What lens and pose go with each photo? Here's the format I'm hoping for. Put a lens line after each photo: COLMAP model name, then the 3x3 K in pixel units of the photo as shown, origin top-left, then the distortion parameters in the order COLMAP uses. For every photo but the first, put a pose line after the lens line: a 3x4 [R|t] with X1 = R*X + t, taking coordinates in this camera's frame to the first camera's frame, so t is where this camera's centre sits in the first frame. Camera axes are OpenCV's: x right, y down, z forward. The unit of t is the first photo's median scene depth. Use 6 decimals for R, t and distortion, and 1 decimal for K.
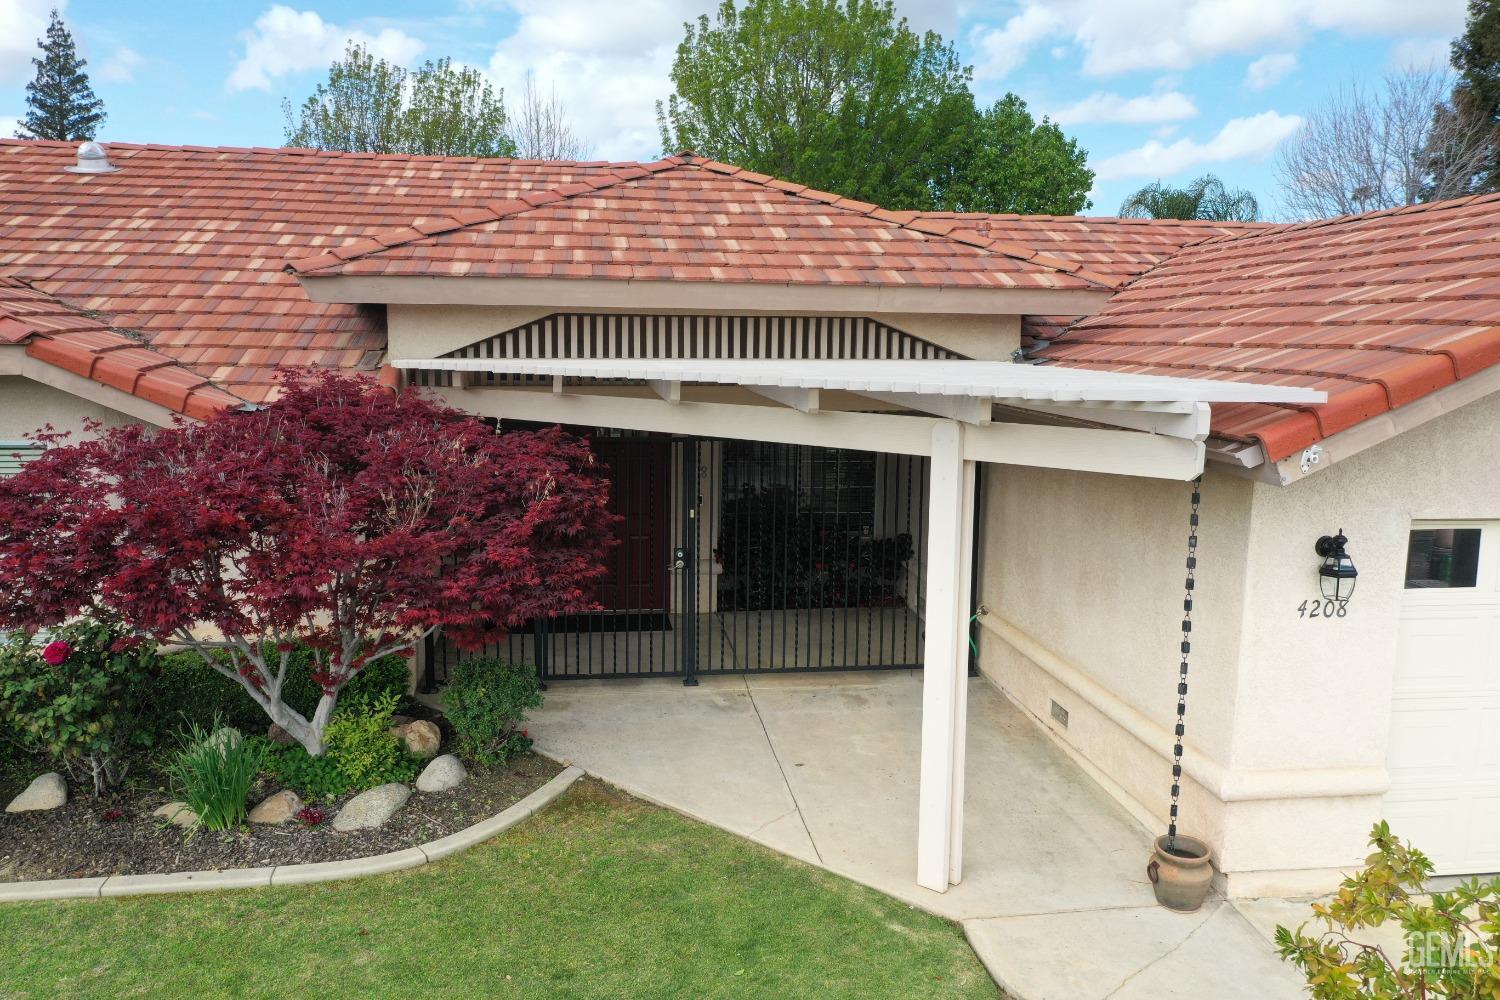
lens RADIAL K [[1189.6, 0, 757.7], [0, 1189.6, 499.6], [0, 0, 1]] dist [0.000554, 0.005771]
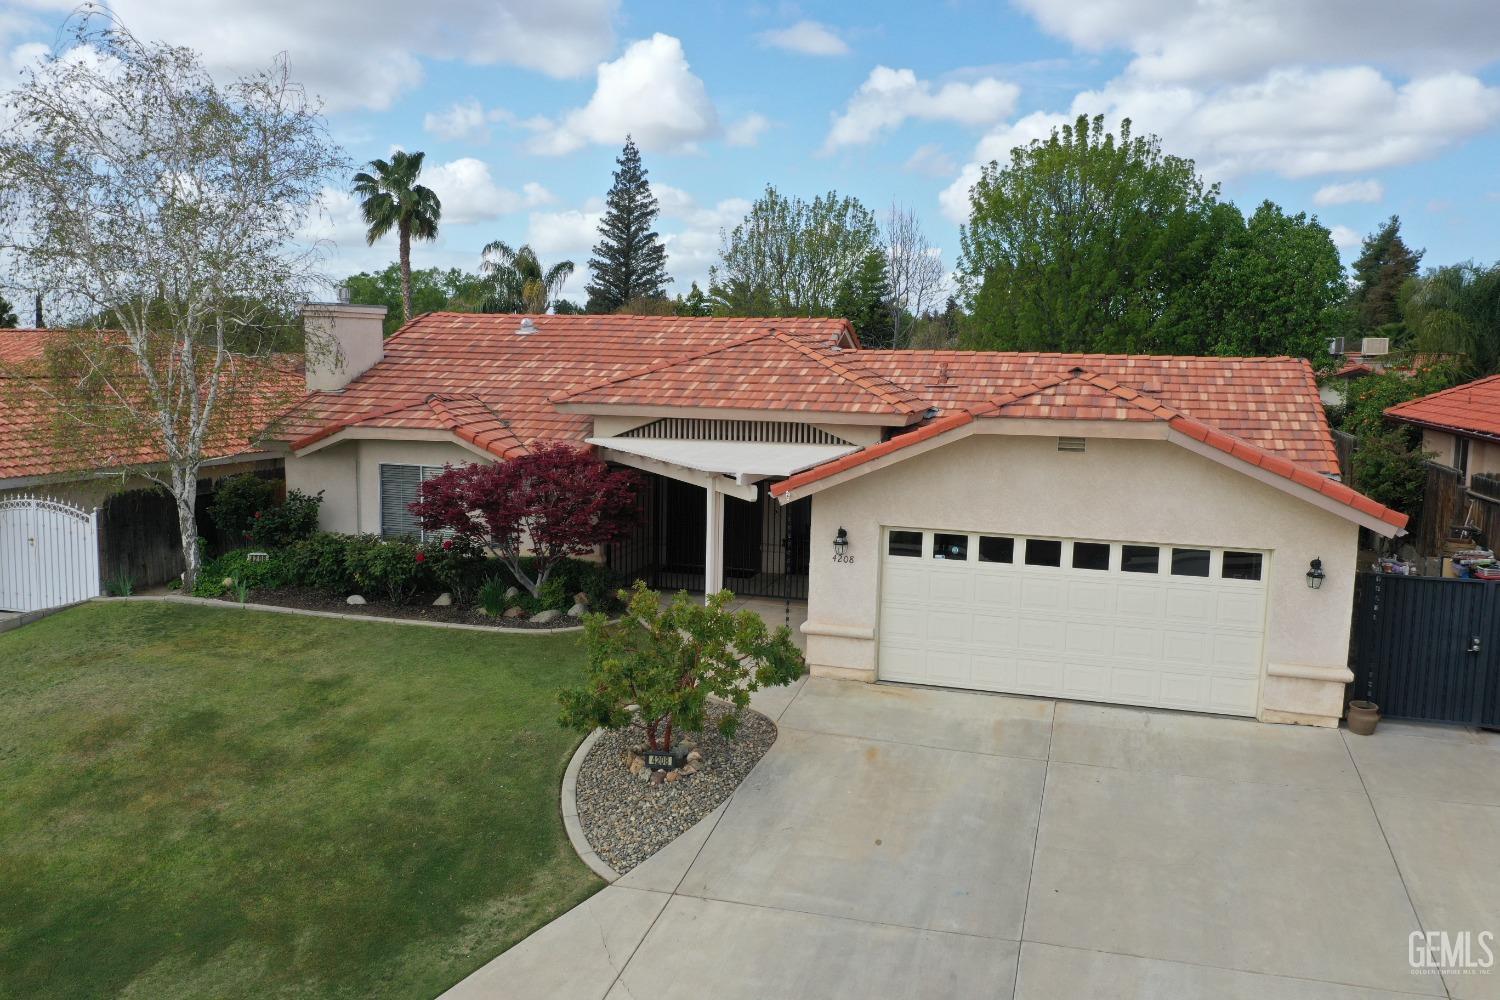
lens RADIAL K [[1189.6, 0, 755.9], [0, 1189.6, 504.6], [0, 0, 1]] dist [0.000554, 0.005771]
pose [[0.902678, 0.058518, -0.426319, 0.917202], [-0.068619, 0.997608, -0.008357, 0.008231], [0.424811, 0.036797, 0.904534, -0.889261]]
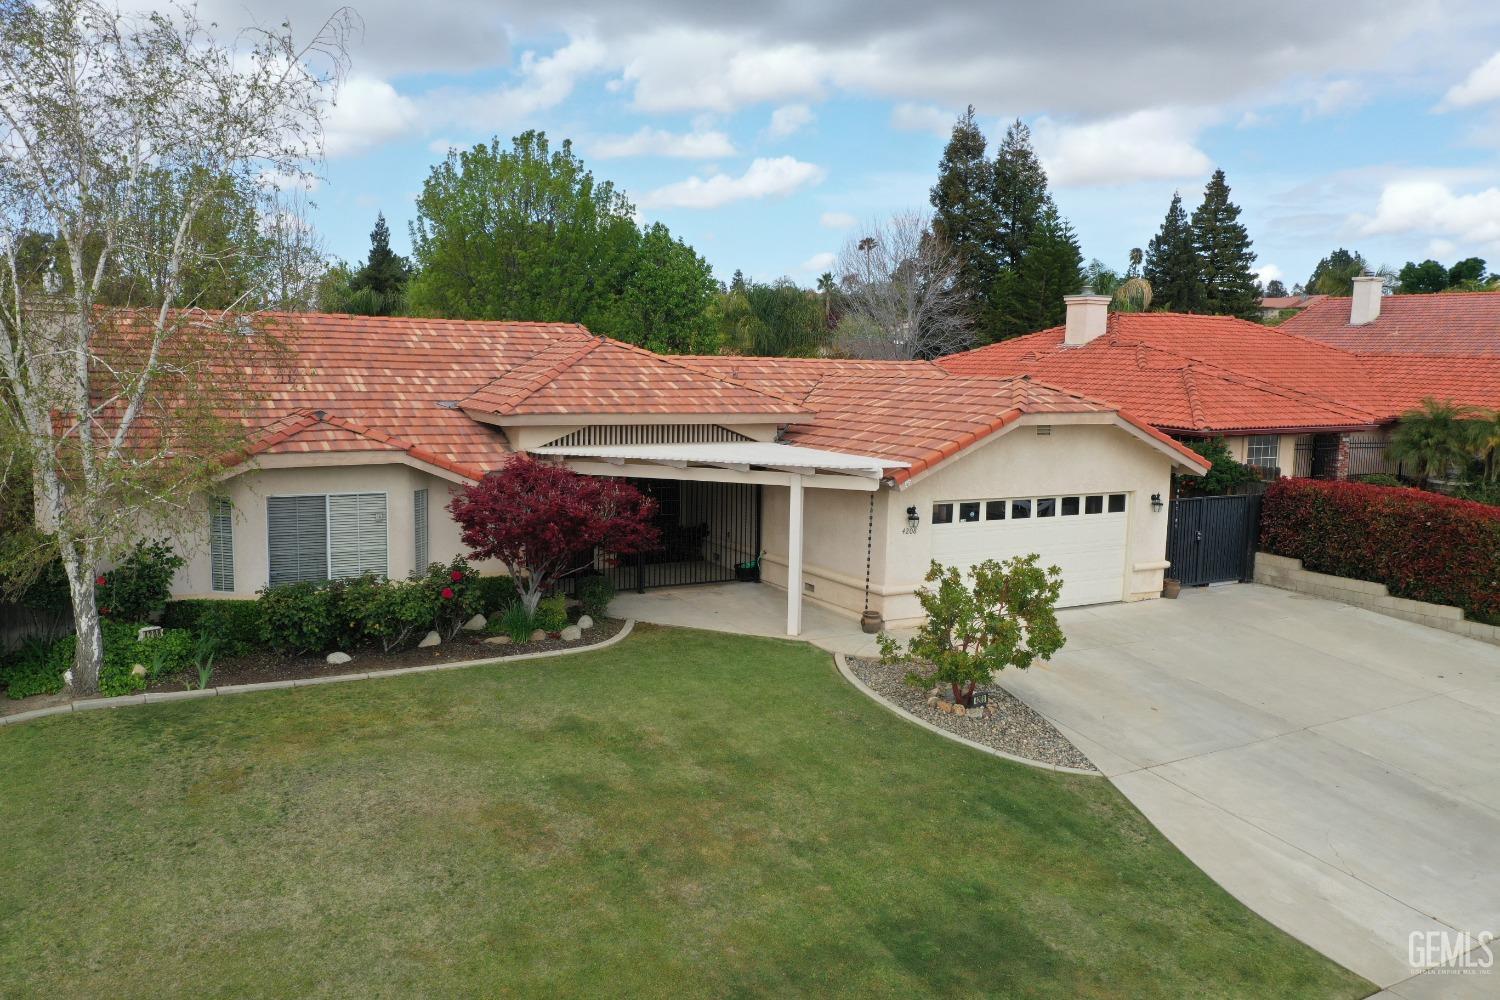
lens RADIAL K [[1189.6, 0, 757.3], [0, 1189.6, 497.5], [0, 0, 1]] dist [0.000554, 0.005771]
pose [[0.930813, -0.035899, 0.363729, -0.683022], [0.042384, 0.999053, -0.009862, 0.012232], [-0.363030, 0.024596, 0.931453, -1.170169]]
